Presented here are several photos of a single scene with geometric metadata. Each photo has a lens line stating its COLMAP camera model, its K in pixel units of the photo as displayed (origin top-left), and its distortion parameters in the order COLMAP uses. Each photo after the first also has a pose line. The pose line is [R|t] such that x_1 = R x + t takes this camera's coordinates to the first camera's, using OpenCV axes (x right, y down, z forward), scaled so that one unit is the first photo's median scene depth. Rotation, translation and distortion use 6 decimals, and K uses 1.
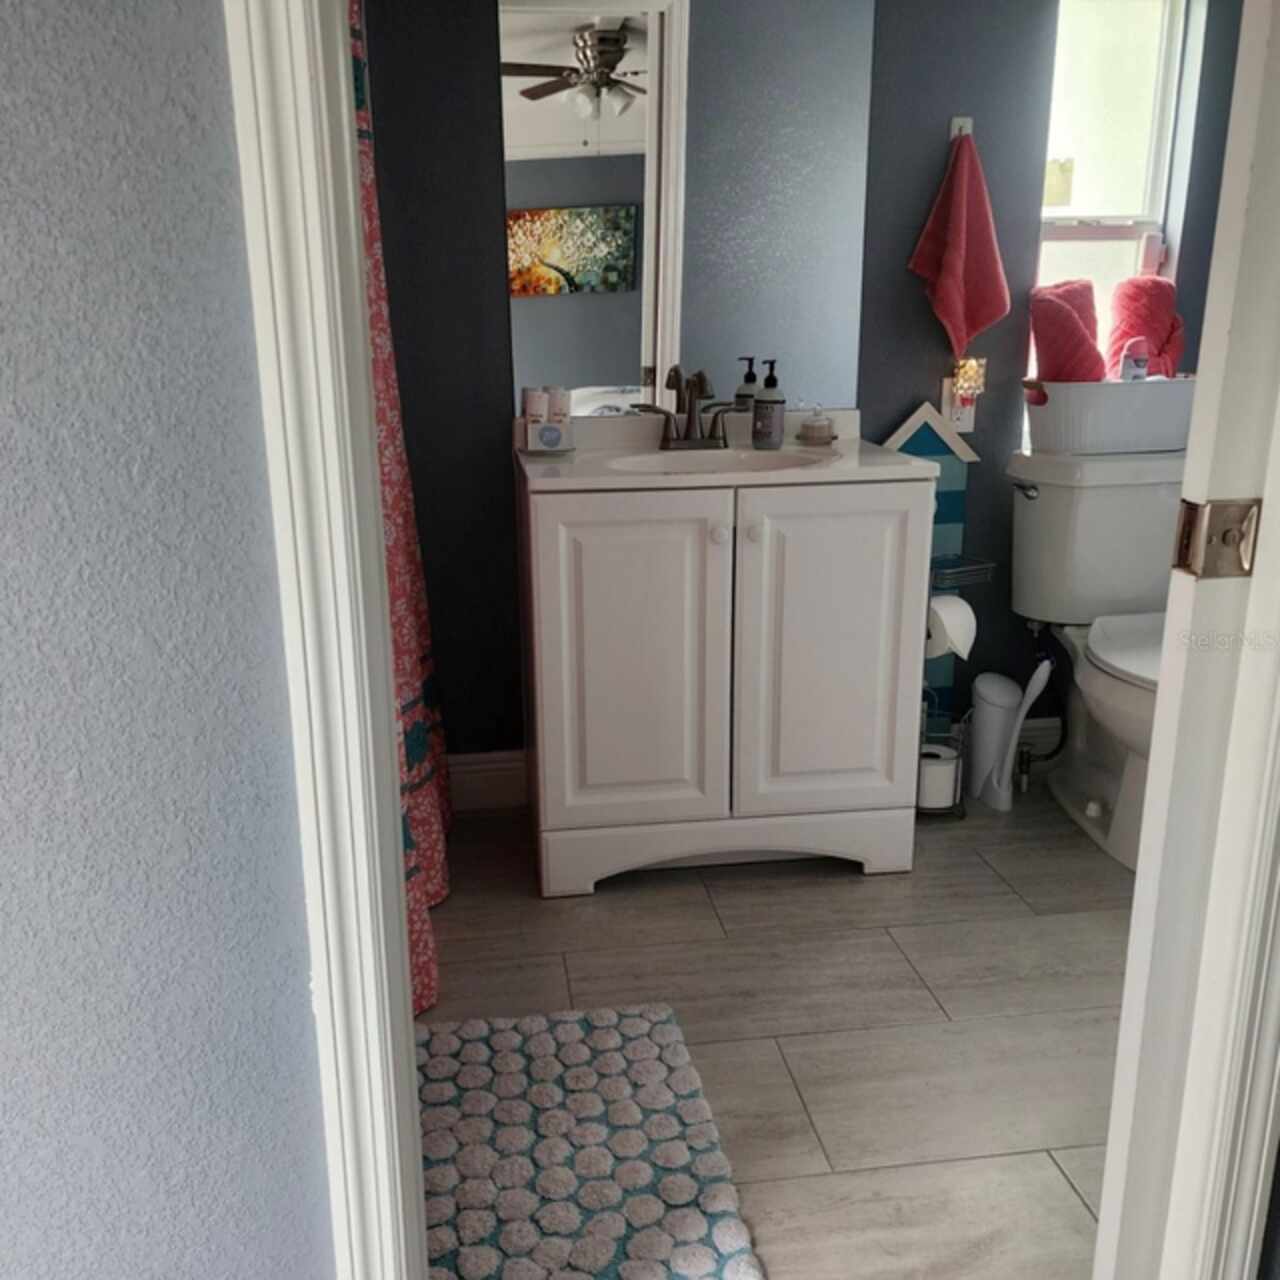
lens RADIAL K [[1135.9, 0, 640.0], [0, 1135.9, 640.0], [0, 0, 1]] dist [0.059337, -0.012691]
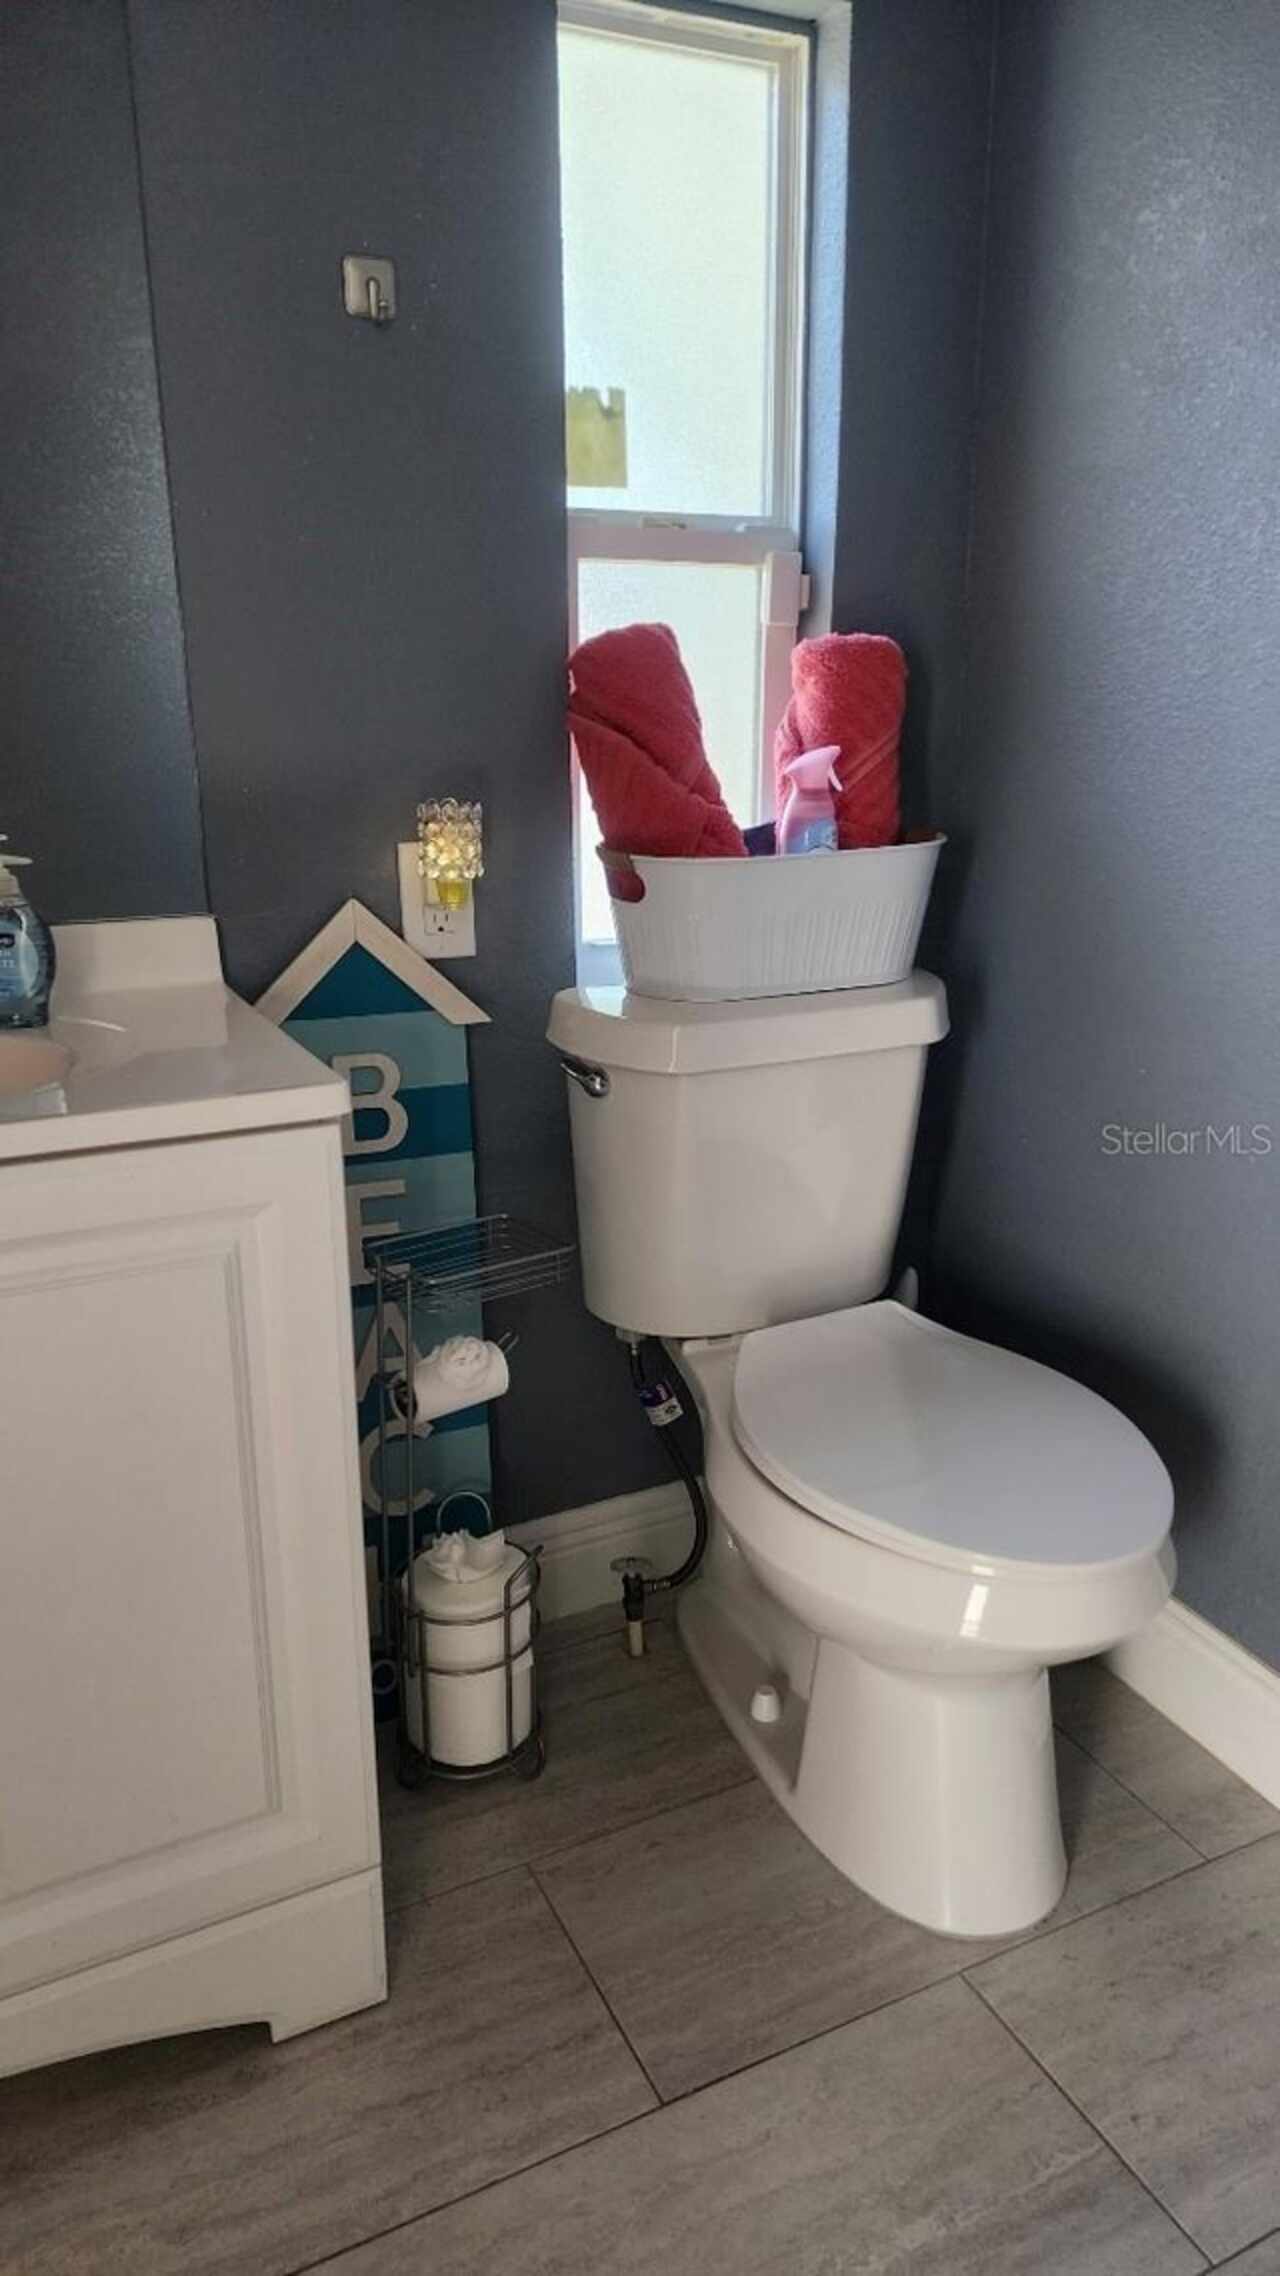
lens RADIAL K [[1531.9, 0, 640.0], [0, 1531.9, 1138.0], [0, 0, 1]] dist [0.069000, -0.055245]
pose [[0.952727, -0.077485, 0.293783, 0.167107], [0.075709, 0.996978, 0.017431, -0.113943], [-0.294246, 0.005635, 0.955713, 0.378106]]
